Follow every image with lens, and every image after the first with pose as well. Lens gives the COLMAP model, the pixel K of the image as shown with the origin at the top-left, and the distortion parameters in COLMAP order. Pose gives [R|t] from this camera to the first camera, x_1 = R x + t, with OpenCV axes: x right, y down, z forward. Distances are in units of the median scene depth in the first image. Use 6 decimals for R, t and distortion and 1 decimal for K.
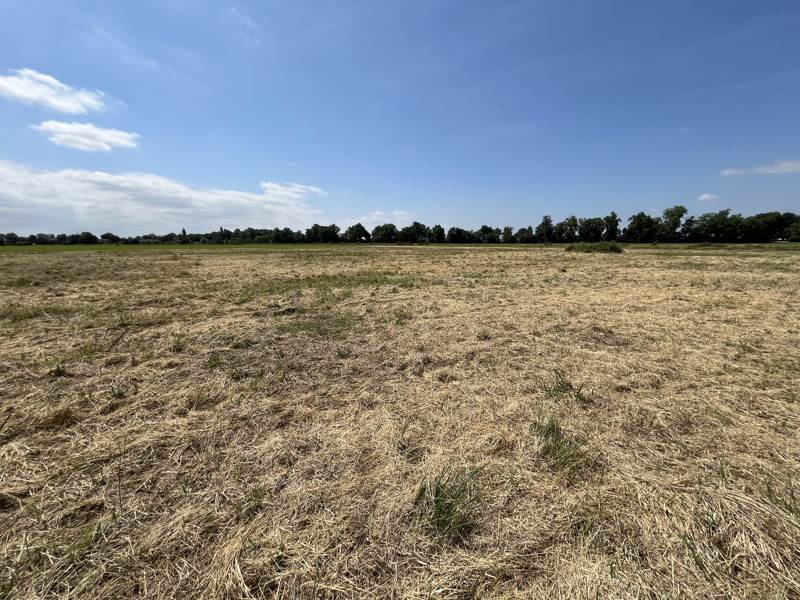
lens RADIAL K [[318.1, 0, 396.6], [0, 318.1, 298.6], [0, 0, 1]] dist [0.000302, -0.001310]
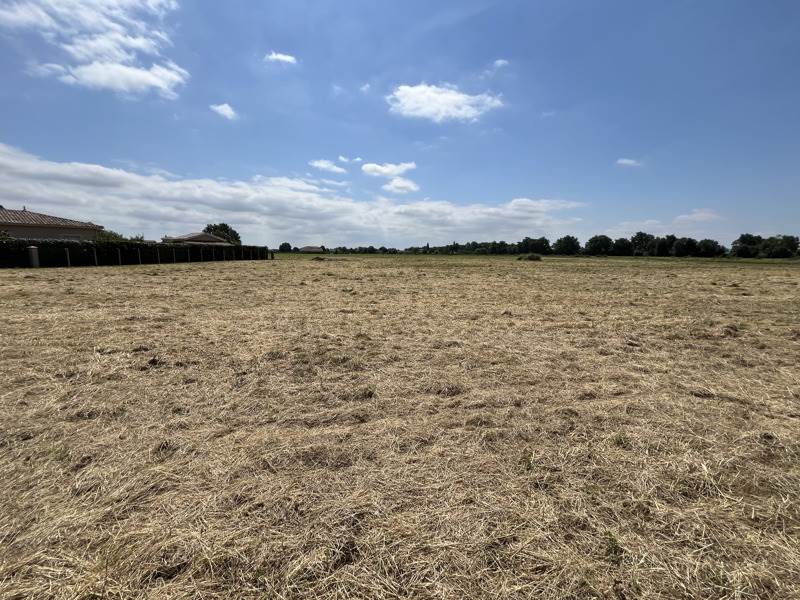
lens RADIAL K [[326.7, 0, 404.4], [0, 326.7, 305.0], [0, 0, 1]] dist [-0.003903, -0.000063]
pose [[0.727542, 0.116646, -0.676074, 0.493240], [-0.130287, 0.990999, 0.030775, 0.035463], [0.673579, 0.065694, 0.736190, -0.203232]]
